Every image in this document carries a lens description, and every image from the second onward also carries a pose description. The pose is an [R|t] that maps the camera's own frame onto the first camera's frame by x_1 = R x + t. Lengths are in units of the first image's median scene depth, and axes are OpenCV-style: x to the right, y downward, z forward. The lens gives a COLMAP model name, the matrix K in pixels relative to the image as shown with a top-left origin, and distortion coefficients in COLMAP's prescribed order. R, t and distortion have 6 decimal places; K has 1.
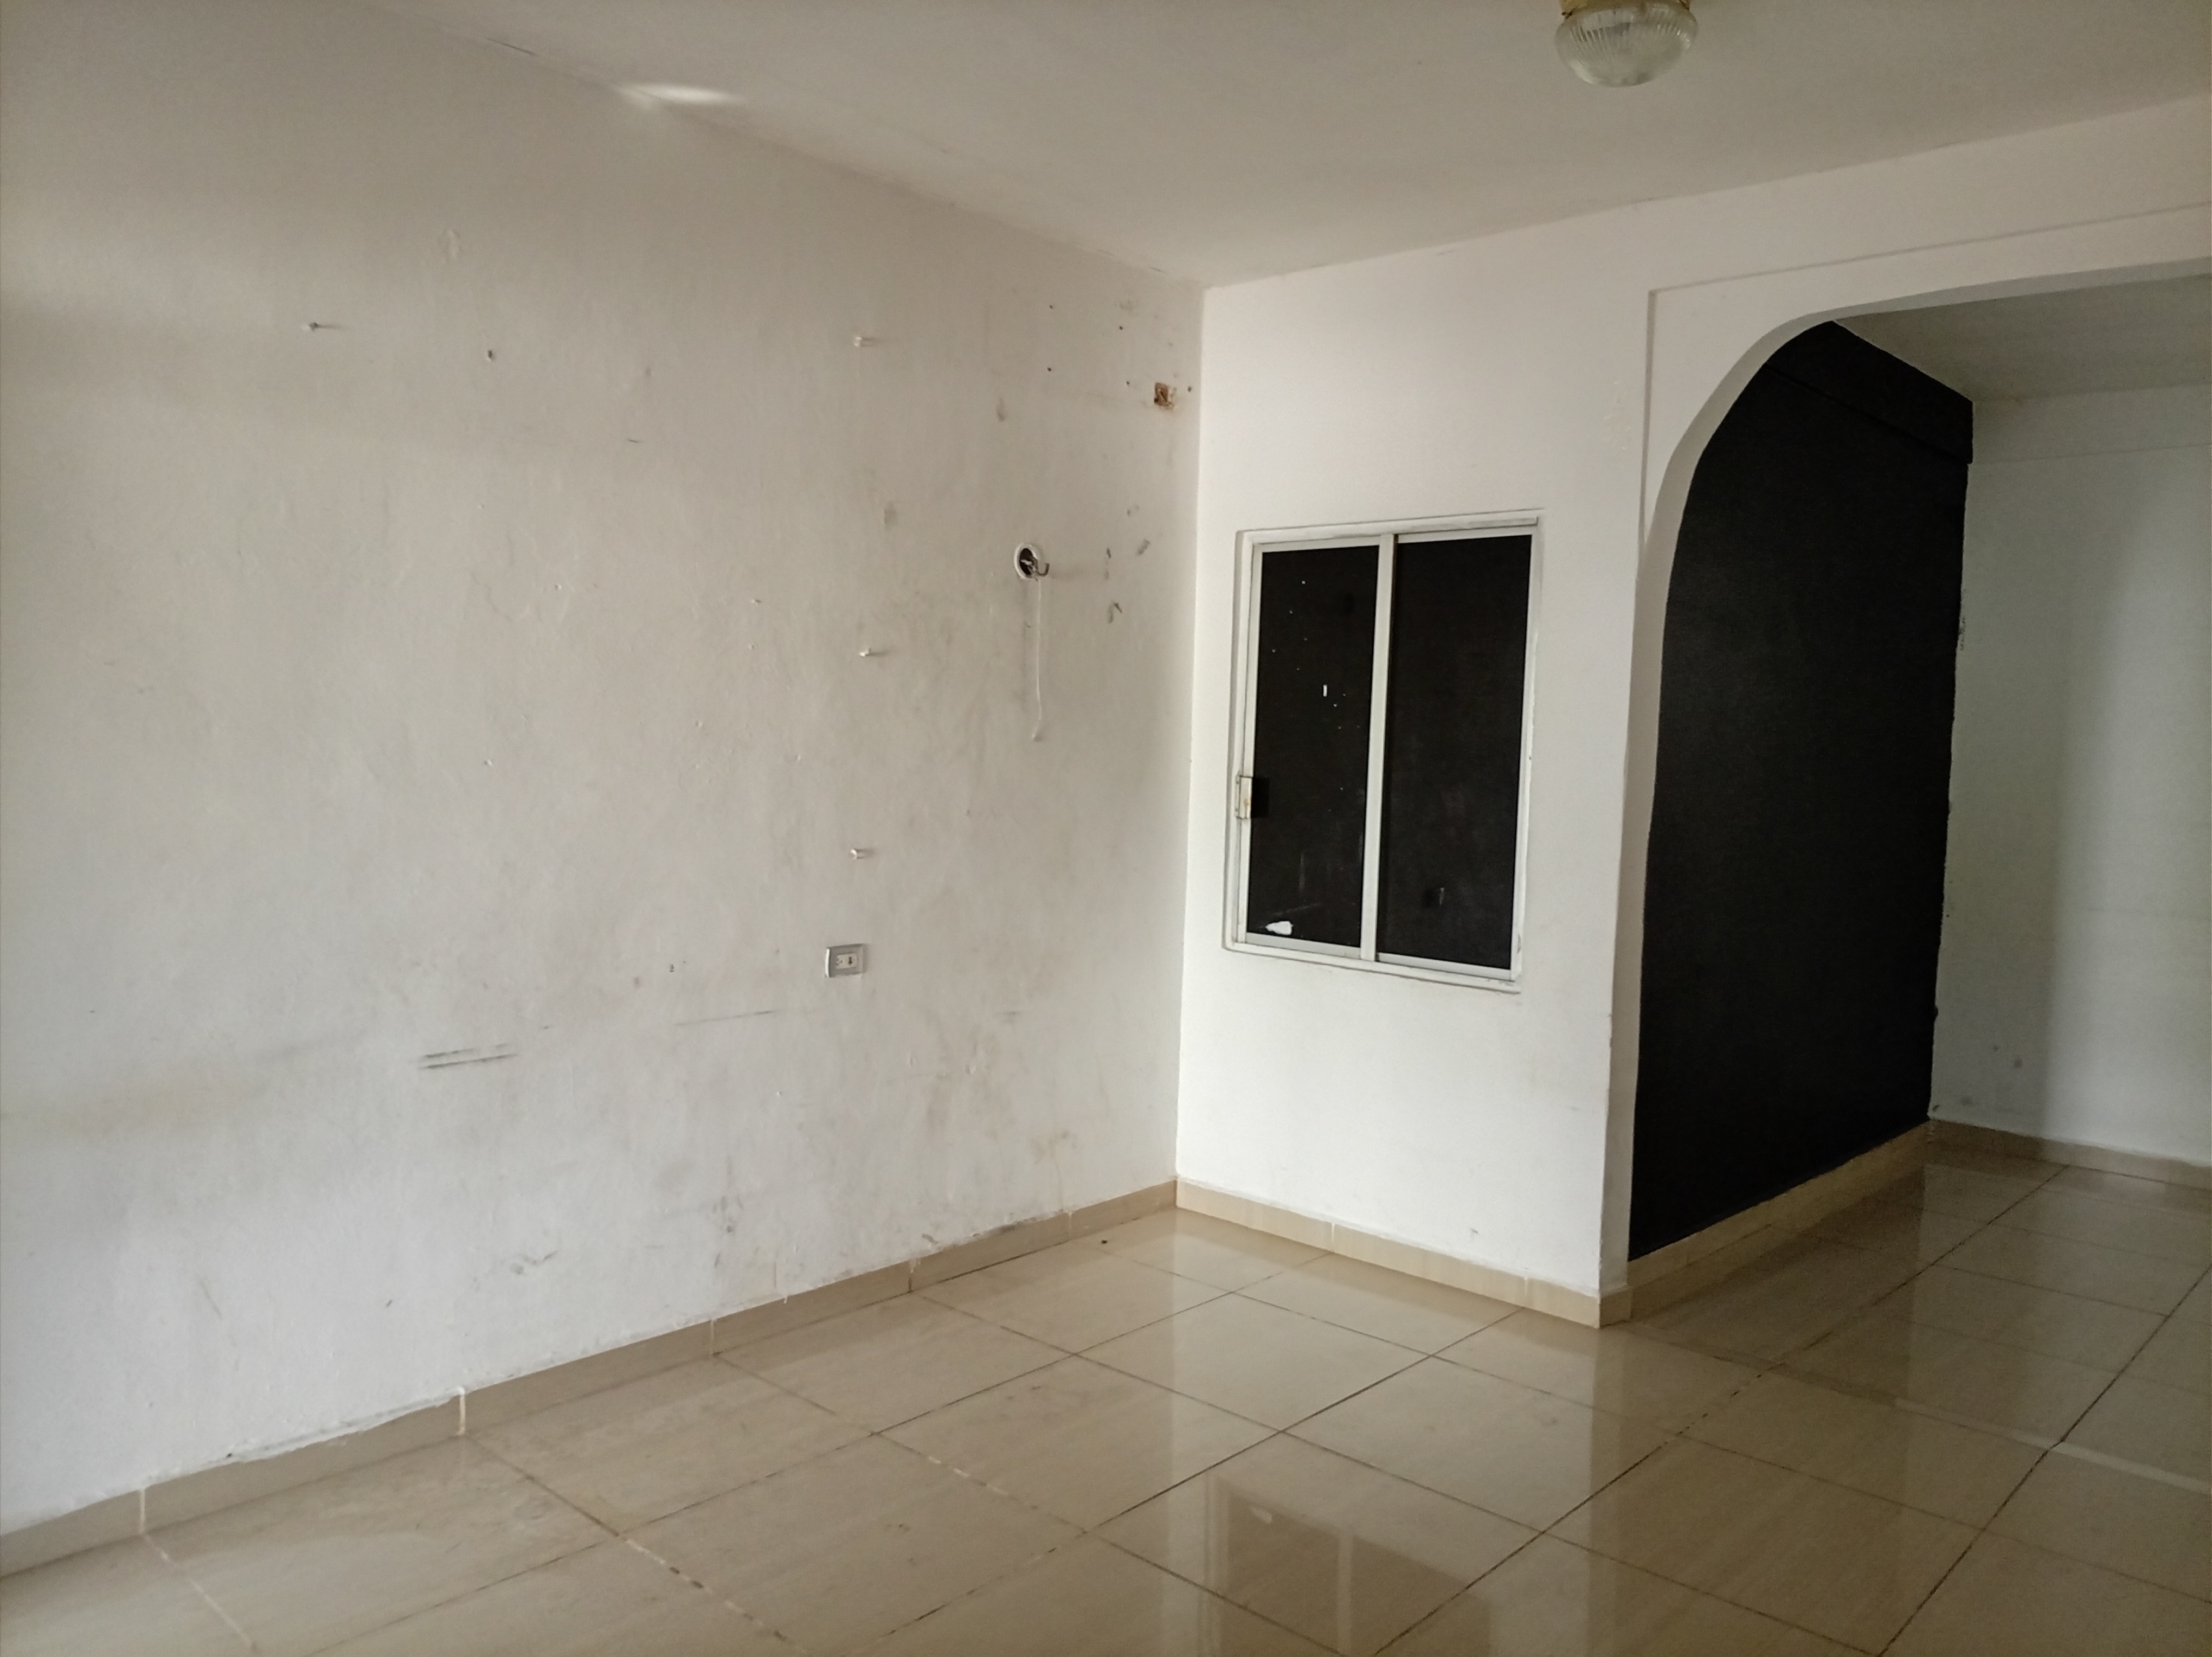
lens RADIAL K [[1655.4, 0, 1108.8], [0, 1655.4, 829.7], [0, 0, 1]] dist [0.004890, -0.022915]
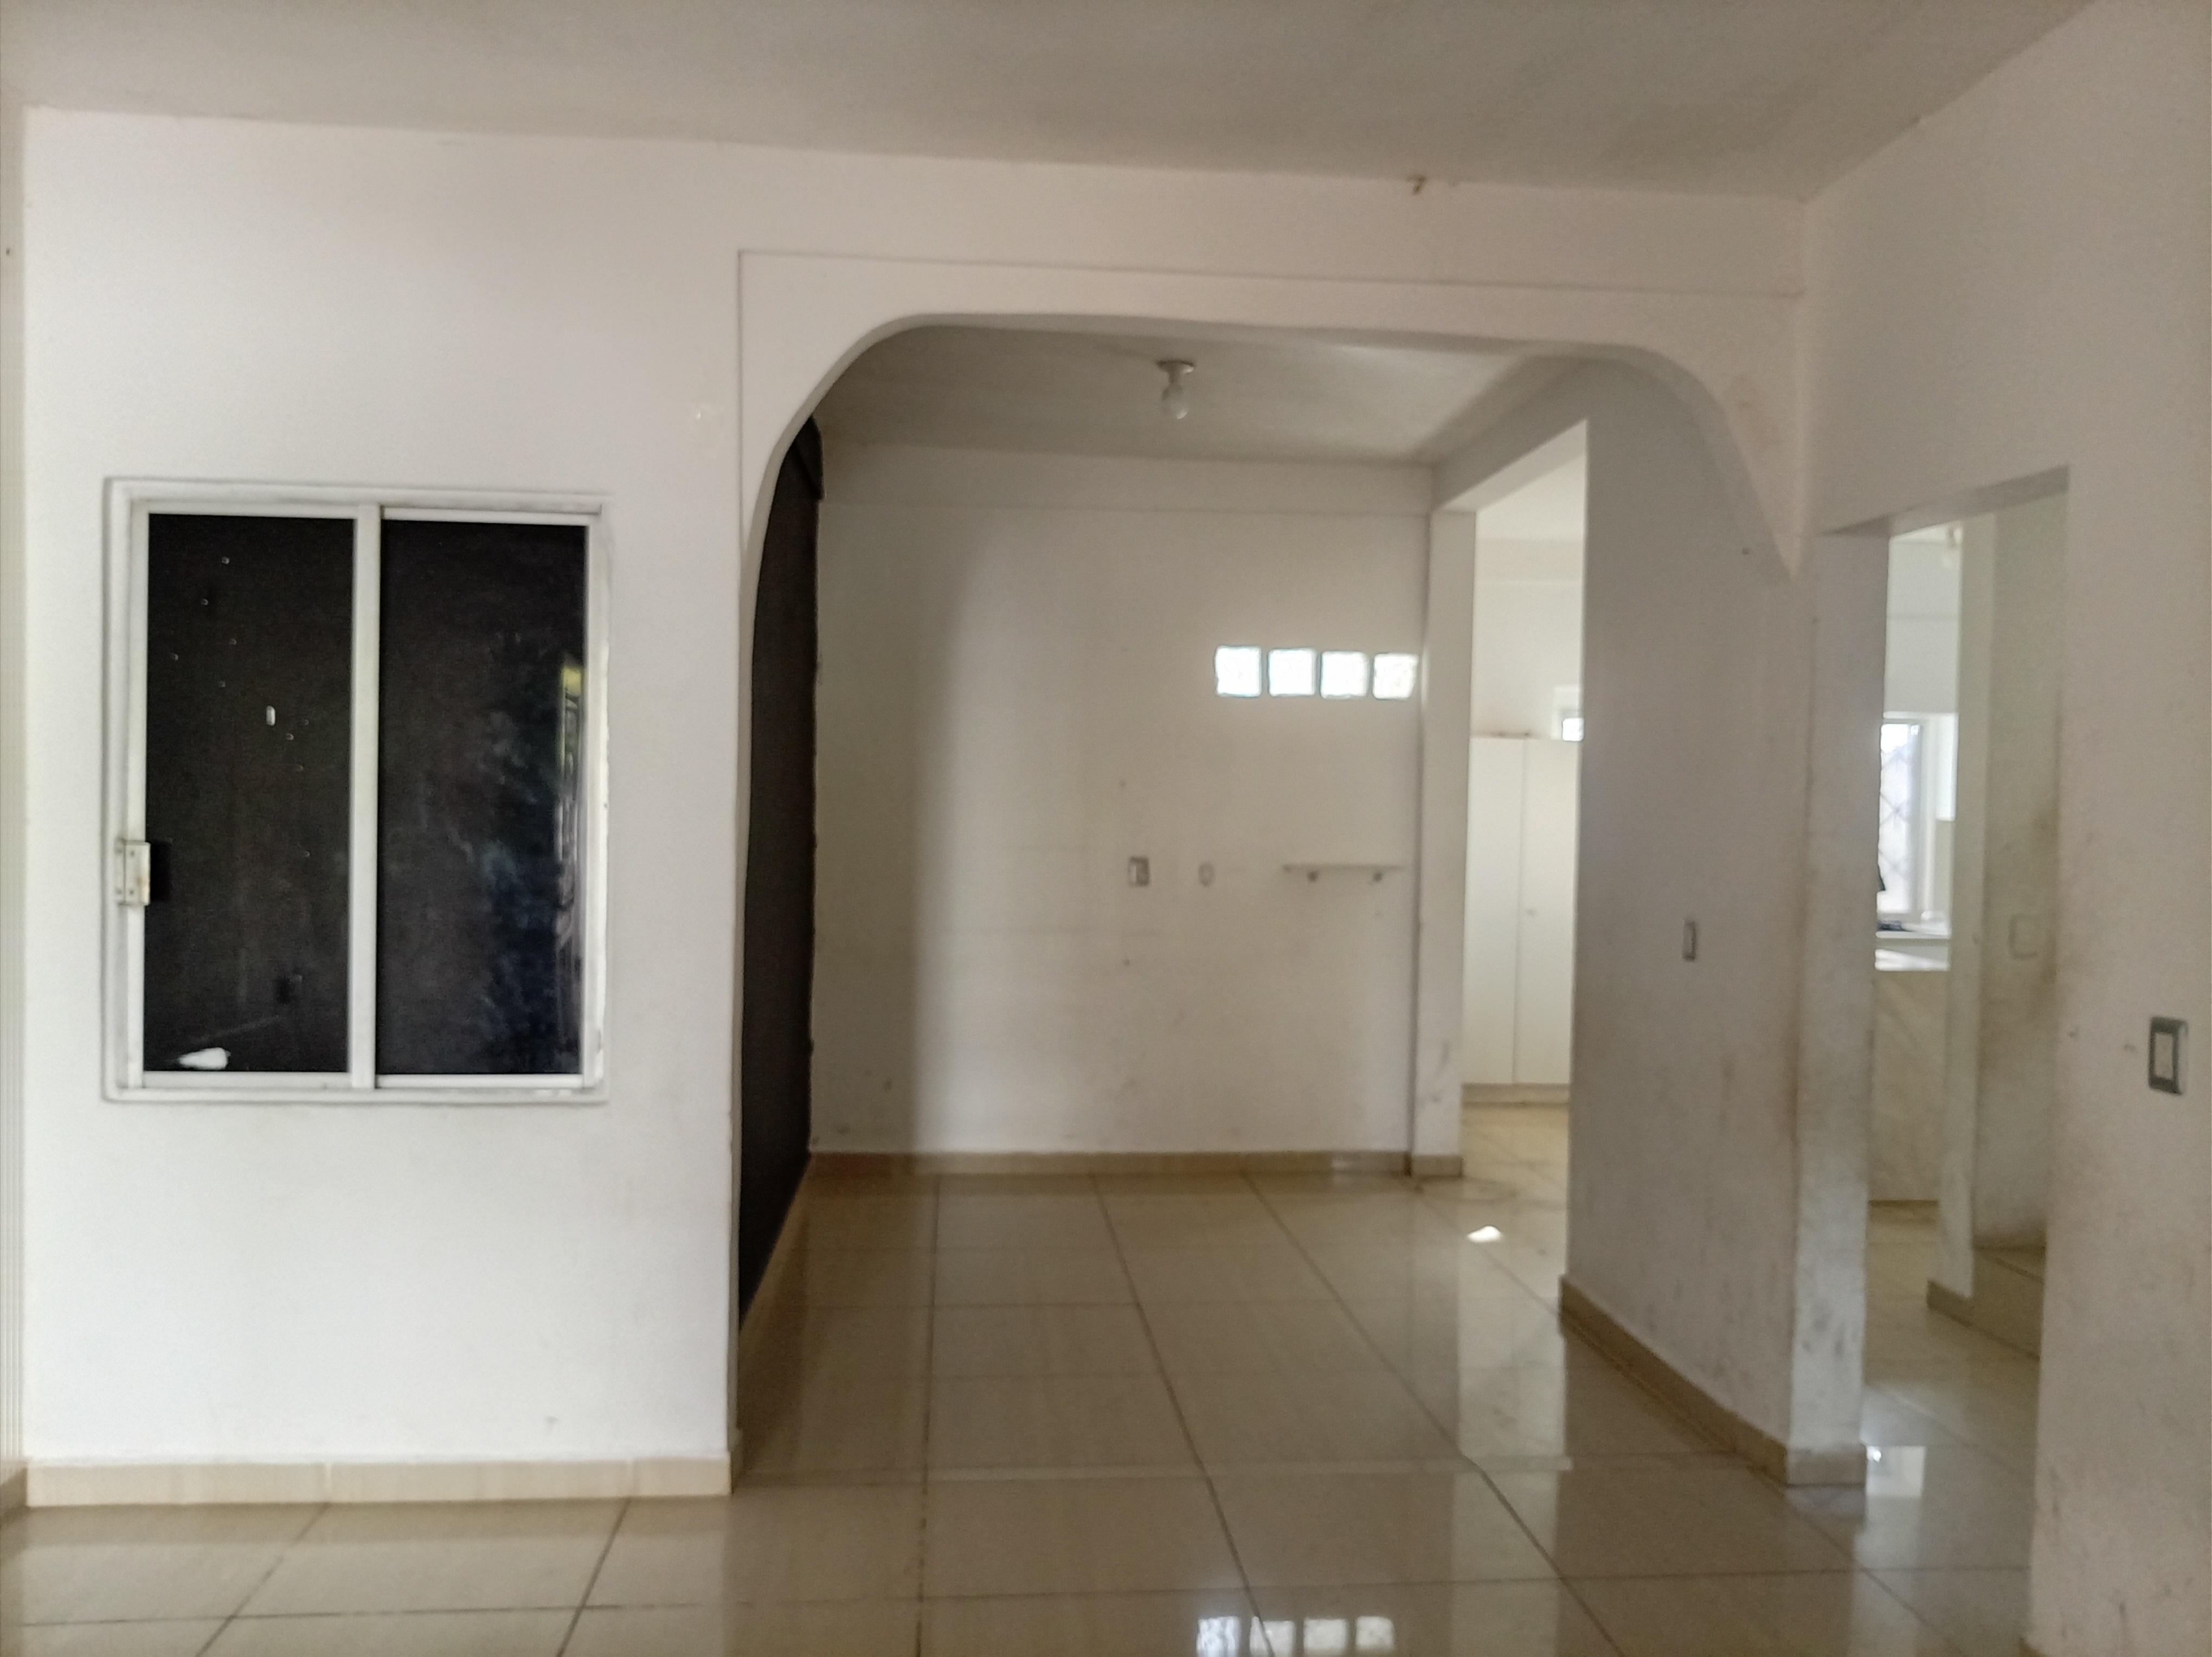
lens RADIAL K [[1655.4, 0, 1109.7], [0, 1655.4, 823.1], [0, 0, 1]] dist [0.004890, -0.022915]
pose [[0.667159, -0.034356, 0.744123, -0.156109], [0.050684, 0.998715, 0.000669, -0.020473], [-0.743189, 0.037269, 0.668043, 0.257811]]
